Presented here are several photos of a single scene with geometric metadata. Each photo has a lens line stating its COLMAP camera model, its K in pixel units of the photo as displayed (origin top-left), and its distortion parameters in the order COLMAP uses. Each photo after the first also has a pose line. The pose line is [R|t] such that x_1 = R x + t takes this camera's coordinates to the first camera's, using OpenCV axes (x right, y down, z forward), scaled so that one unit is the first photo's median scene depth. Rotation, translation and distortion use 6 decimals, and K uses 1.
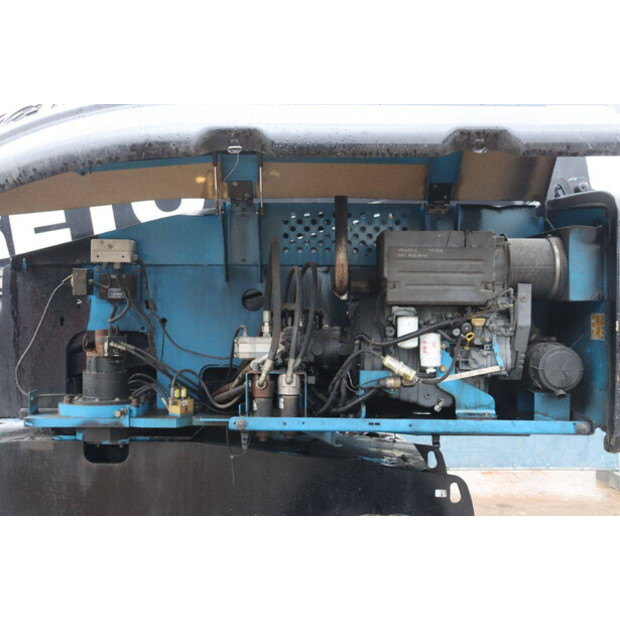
lens RADIAL K [[636.5, 0, 308.4], [0, 636.5, 316.3], [0, 0, 1]] dist [-0.068214, 0.000000]
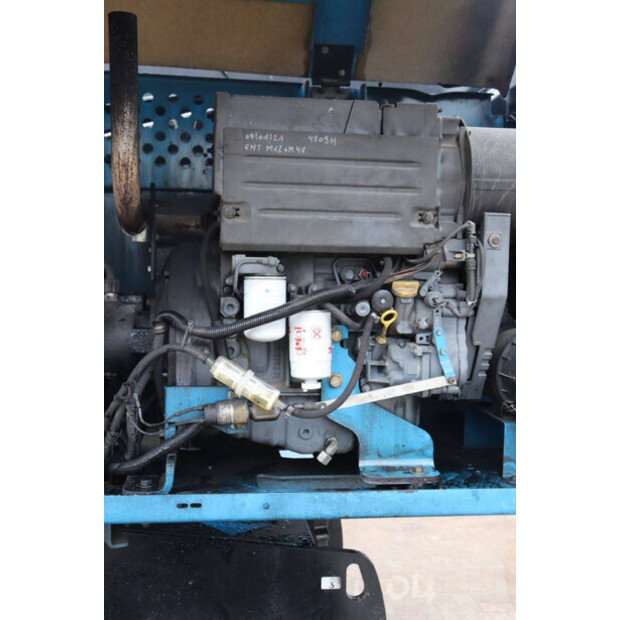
lens RADIAL K [[636.5, 0, 310.9], [0, 636.5, 309.3], [0, 0, 1]] dist [-0.068214, 0.000000]
pose [[0.985721, 0.001825, 0.168379, 0.109673], [-0.007272, 0.999470, 0.031738, 0.010029], [-0.168232, -0.032509, 0.985211, 0.515891]]
